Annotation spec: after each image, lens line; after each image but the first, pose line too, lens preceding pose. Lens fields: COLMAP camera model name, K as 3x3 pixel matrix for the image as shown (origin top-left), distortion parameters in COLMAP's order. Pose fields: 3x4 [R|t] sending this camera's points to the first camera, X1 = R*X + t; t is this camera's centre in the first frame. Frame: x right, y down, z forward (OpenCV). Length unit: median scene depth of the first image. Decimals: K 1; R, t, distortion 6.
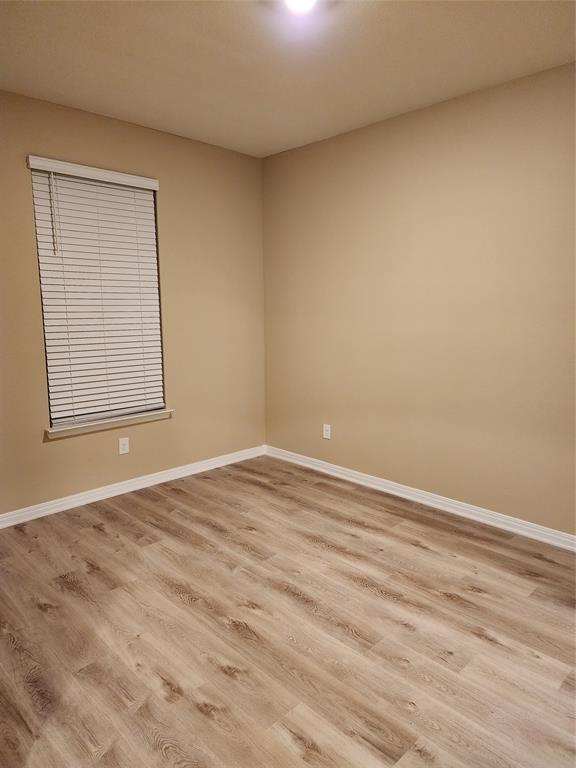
lens RADIAL K [[505.5, 0, 288.0], [0, 505.5, 384.0], [0, 0, 1]] dist [-0.001368, -0.004956]
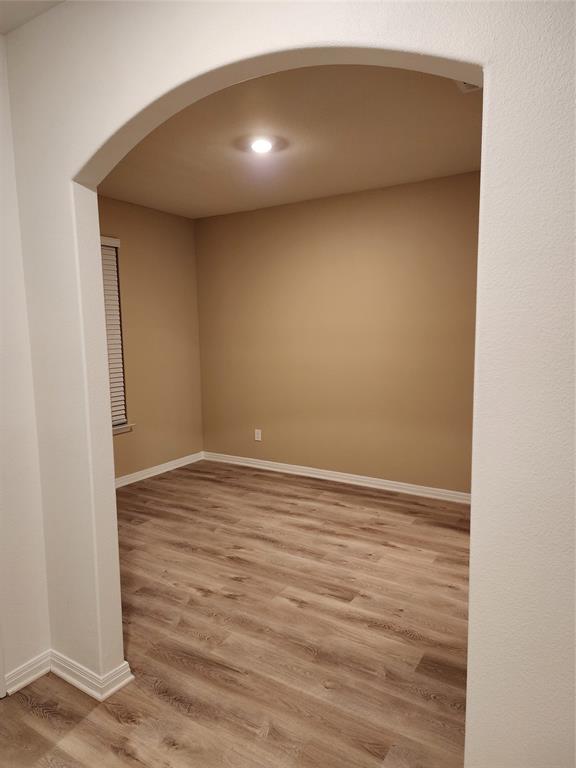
lens RADIAL K [[505.5, 0, 288.0], [0, 505.5, 384.0], [0, 0, 1]] dist [-0.001368, -0.004956]
pose [[0.970549, -0.034297, 0.238452, -0.212286], [0.046029, 0.997979, -0.043805, 0.034741], [-0.236467, 0.053491, 0.970166, -0.377384]]
